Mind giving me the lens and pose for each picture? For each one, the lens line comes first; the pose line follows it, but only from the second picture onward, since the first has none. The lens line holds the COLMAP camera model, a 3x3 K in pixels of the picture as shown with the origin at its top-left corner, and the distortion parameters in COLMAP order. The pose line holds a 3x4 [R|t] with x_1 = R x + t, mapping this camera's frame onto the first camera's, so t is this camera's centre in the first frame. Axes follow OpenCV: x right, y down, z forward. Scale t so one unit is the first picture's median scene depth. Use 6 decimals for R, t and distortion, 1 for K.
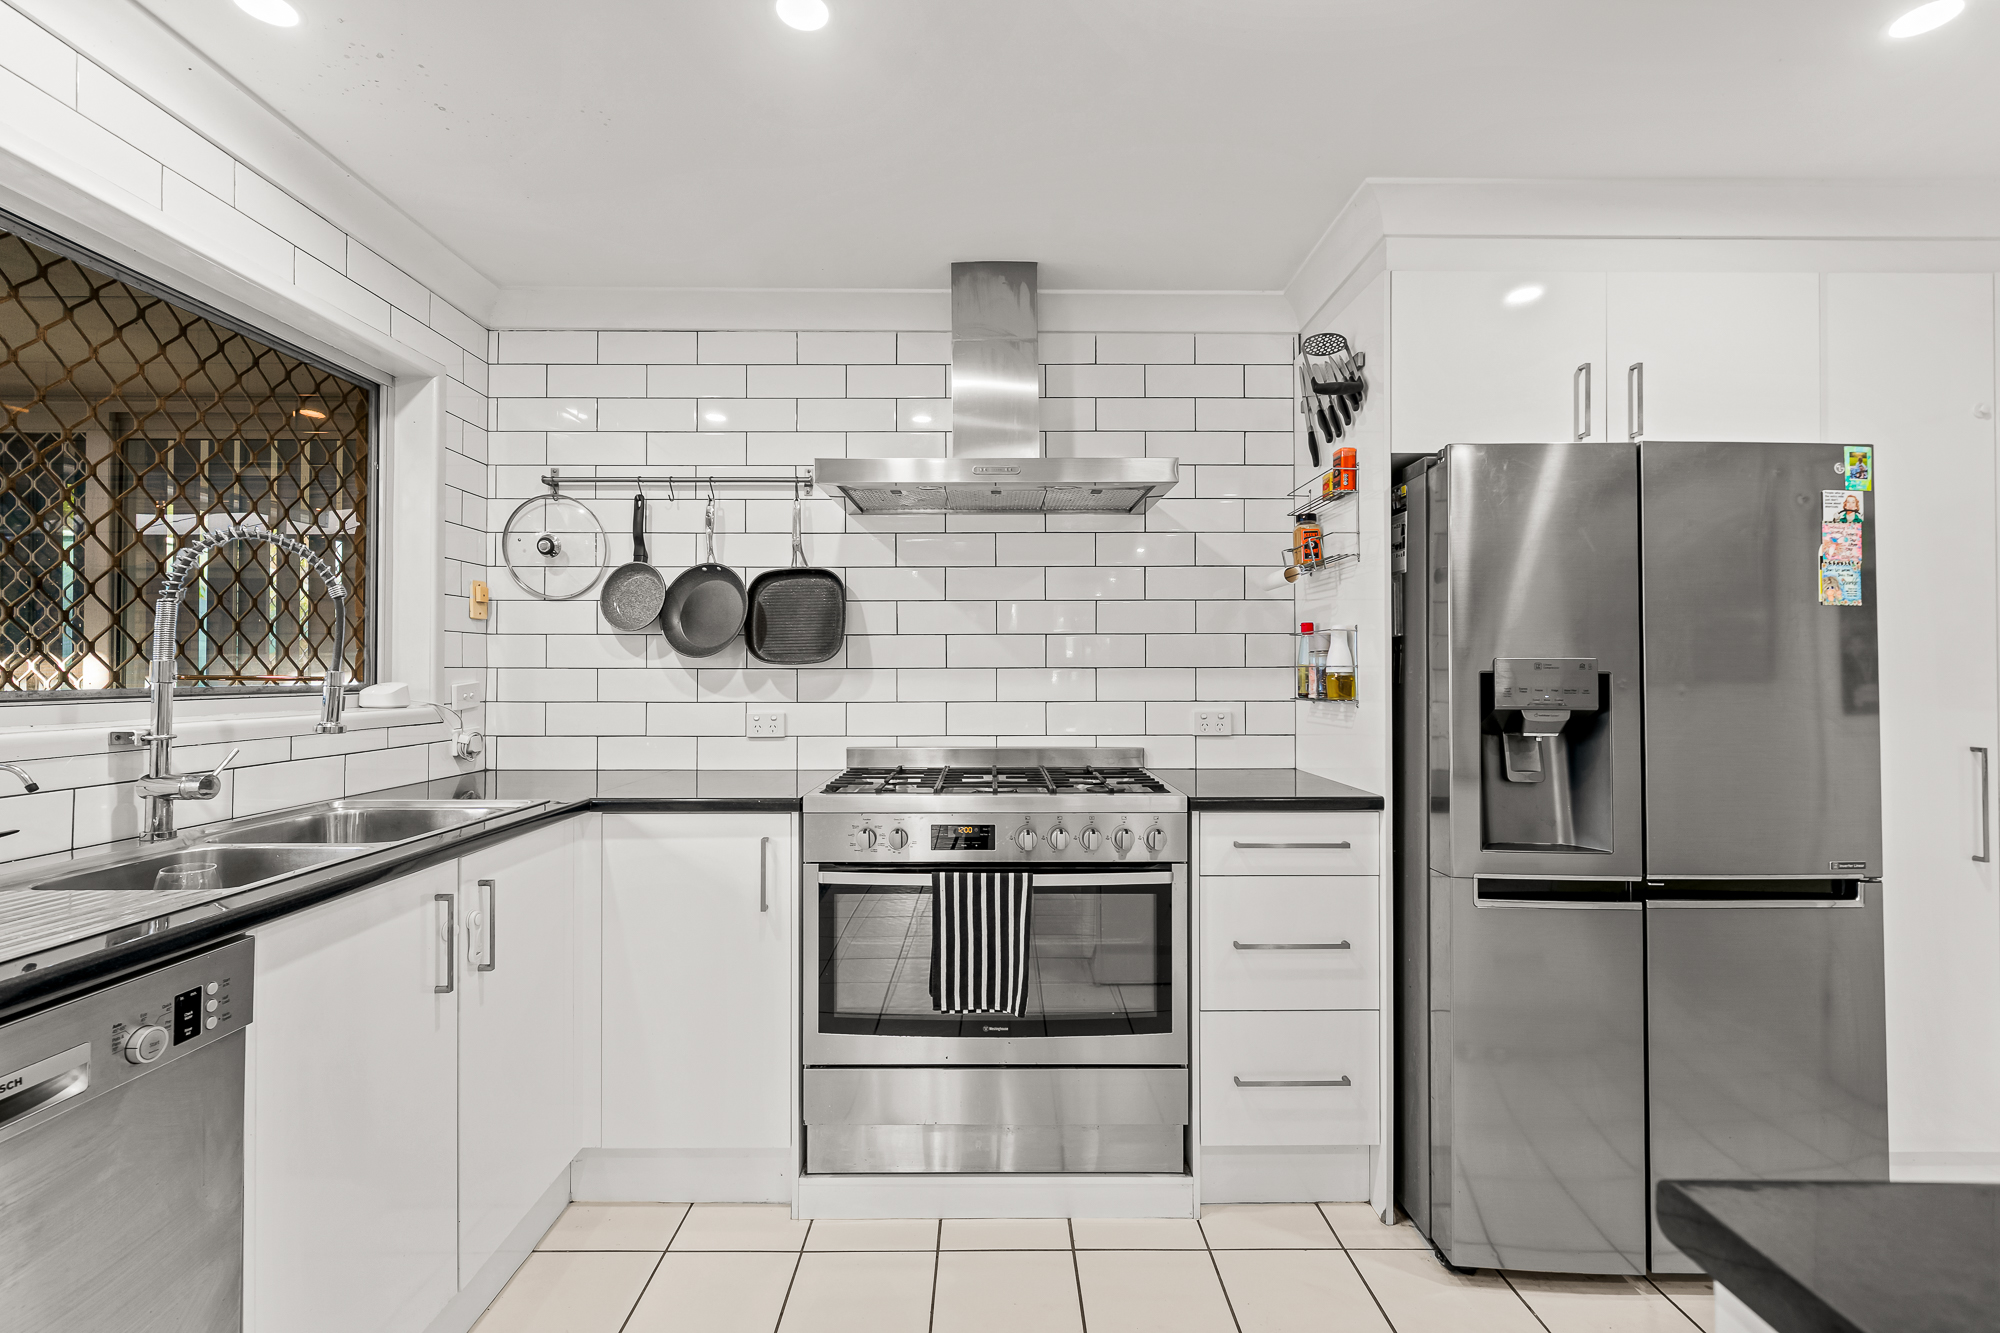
lens RADIAL K [[881.8, 0, 1002.0], [0, 881.8, 666.3], [0, 0, 1]] dist [-0.003384, -0.000085]
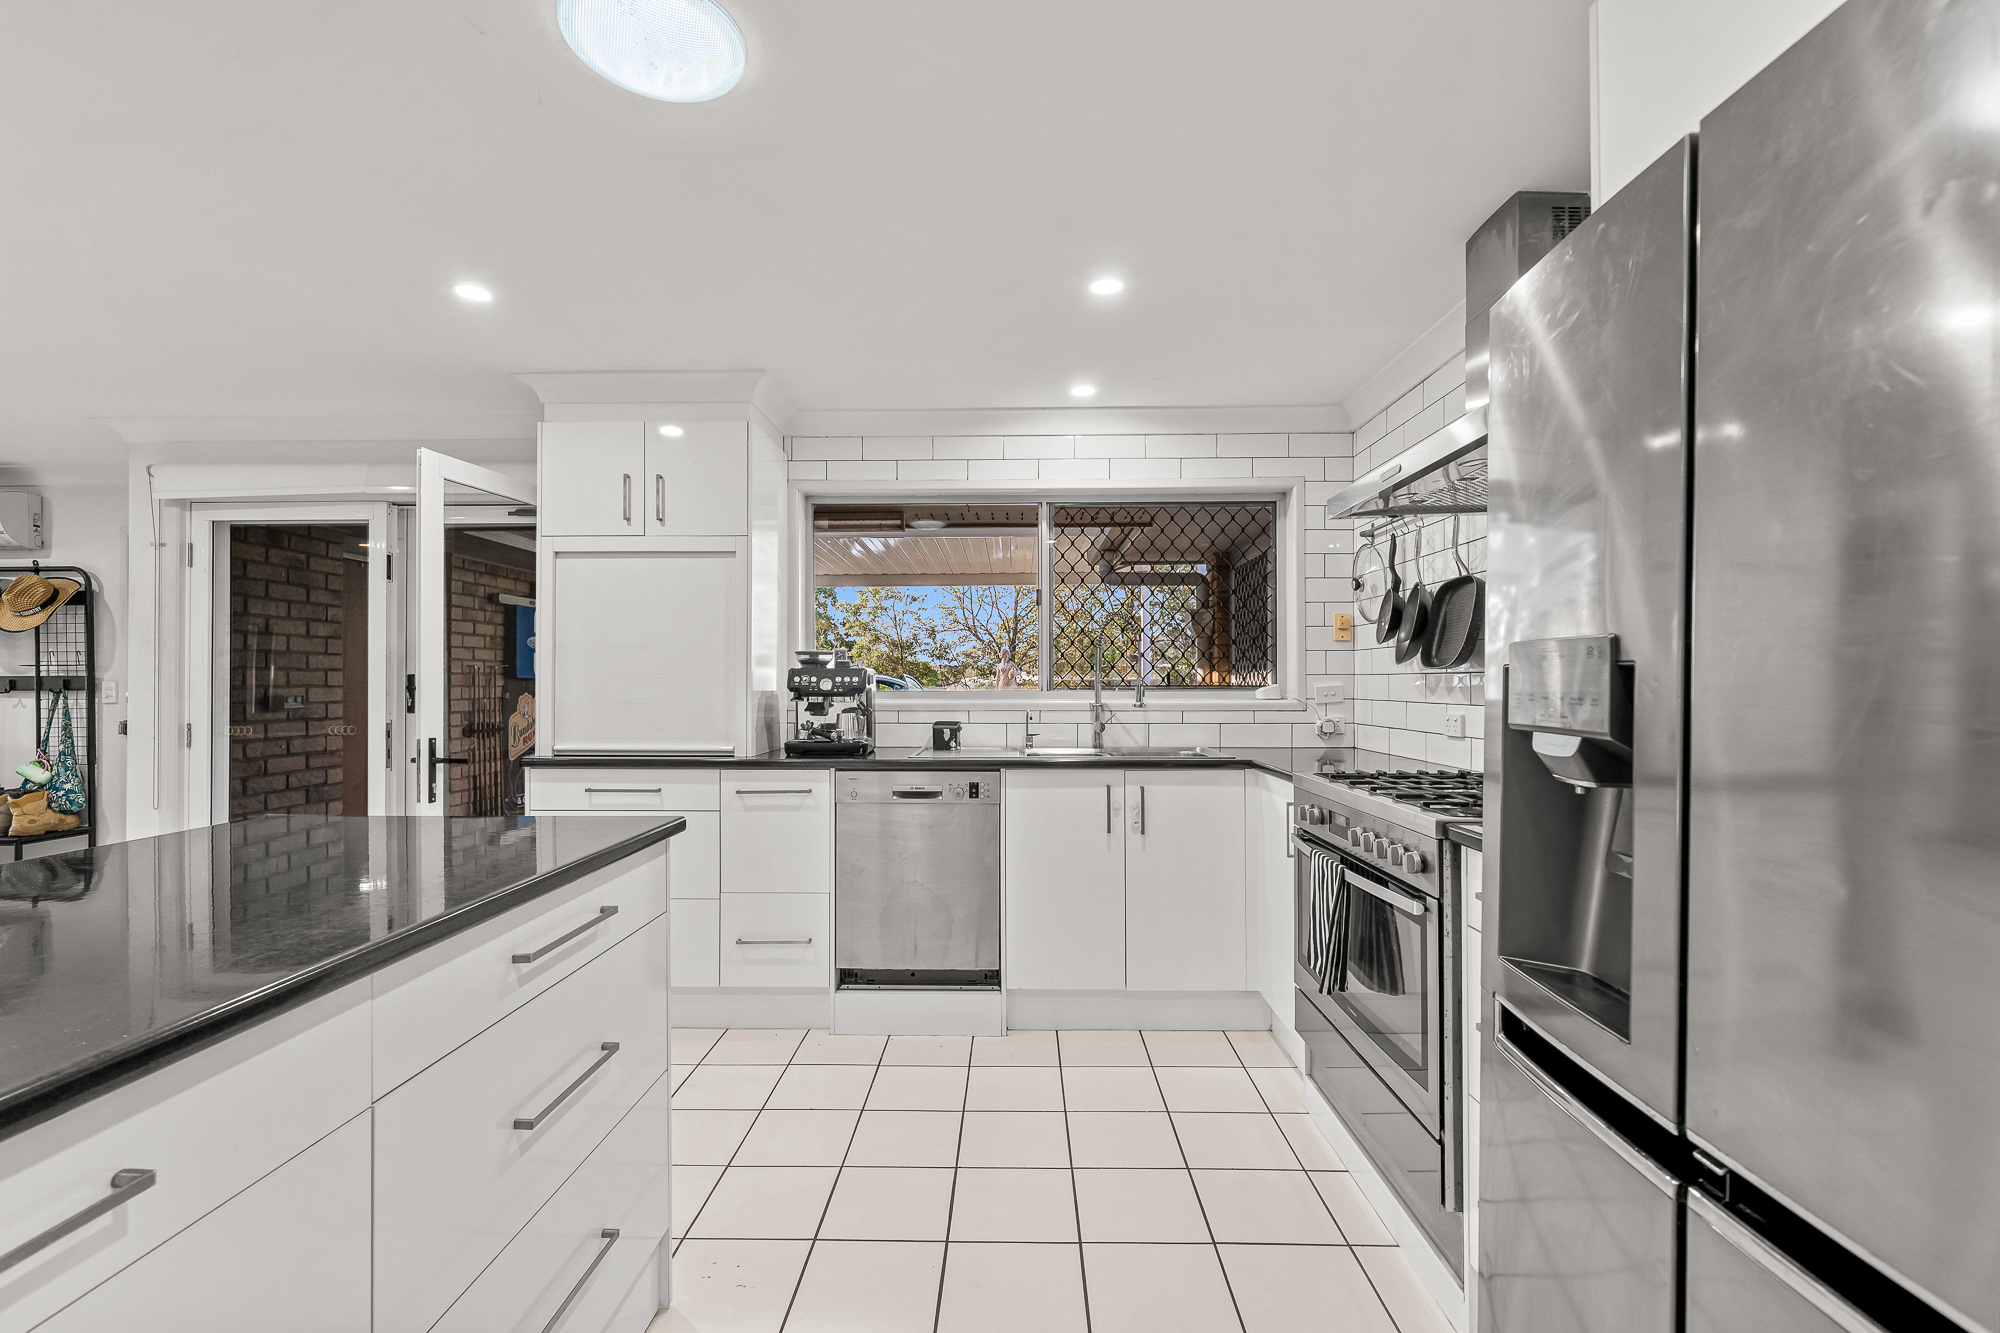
lens RADIAL K [[881.8, 0, 1003.9], [0, 881.8, 677.9], [0, 0, 1]] dist [-0.003384, -0.000085]
pose [[-0.030605, -0.005889, -0.999514, 1.078851], [0.004296, 0.999973, -0.006024, 0.016070], [0.999522, -0.004478, -0.030579, 0.621937]]
